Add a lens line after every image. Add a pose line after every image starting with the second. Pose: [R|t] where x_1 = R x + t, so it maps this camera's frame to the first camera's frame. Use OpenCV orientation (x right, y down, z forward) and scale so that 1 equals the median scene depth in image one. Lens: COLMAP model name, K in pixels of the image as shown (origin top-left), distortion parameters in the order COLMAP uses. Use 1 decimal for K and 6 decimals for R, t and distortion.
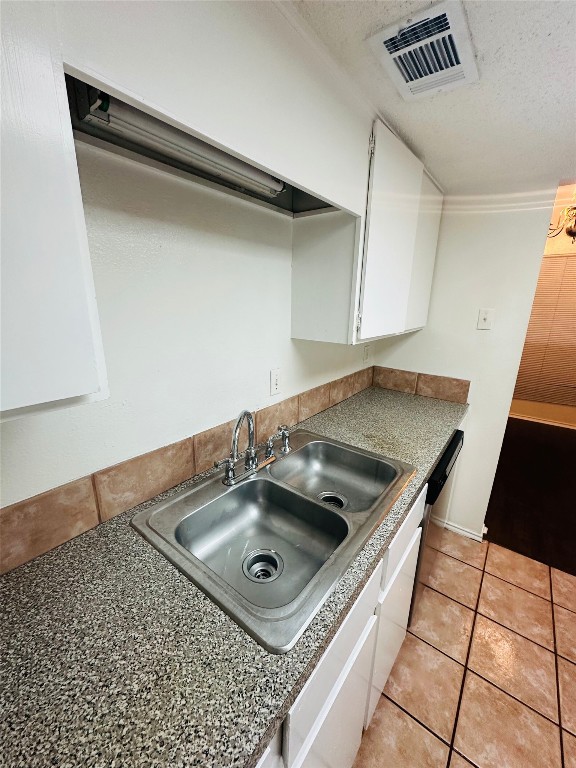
lens RADIAL K [[309.9, 0, 289.8], [0, 309.9, 385.4], [0, 0, 1]] dist [-0.000422, 0.000081]
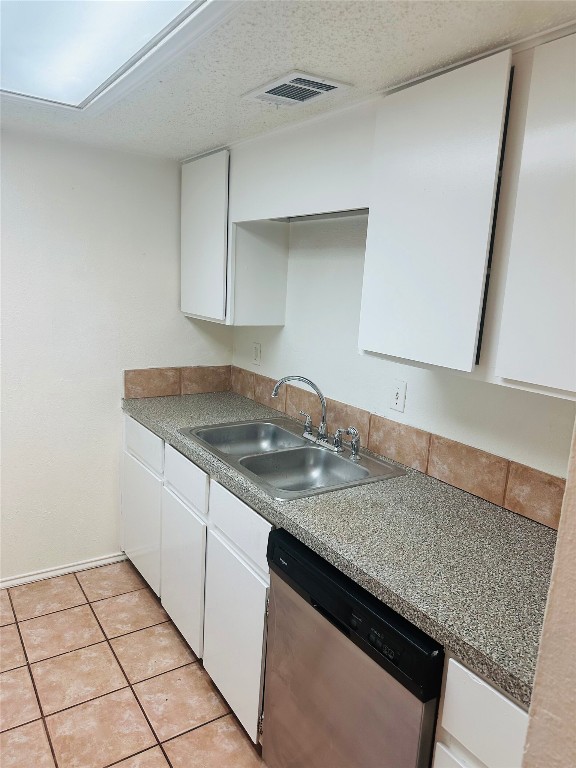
lens RADIAL K [[538.7, 0, 287.6], [0, 538.7, 384.7], [0, 0, 1]] dist [0.028062, -0.021408]
pose [[-0.328035, 0.143356, -0.933725, 1.371160], [-0.314810, 0.915330, 0.251130, -0.301629], [0.890667, 0.376325, -0.255130, 1.039424]]
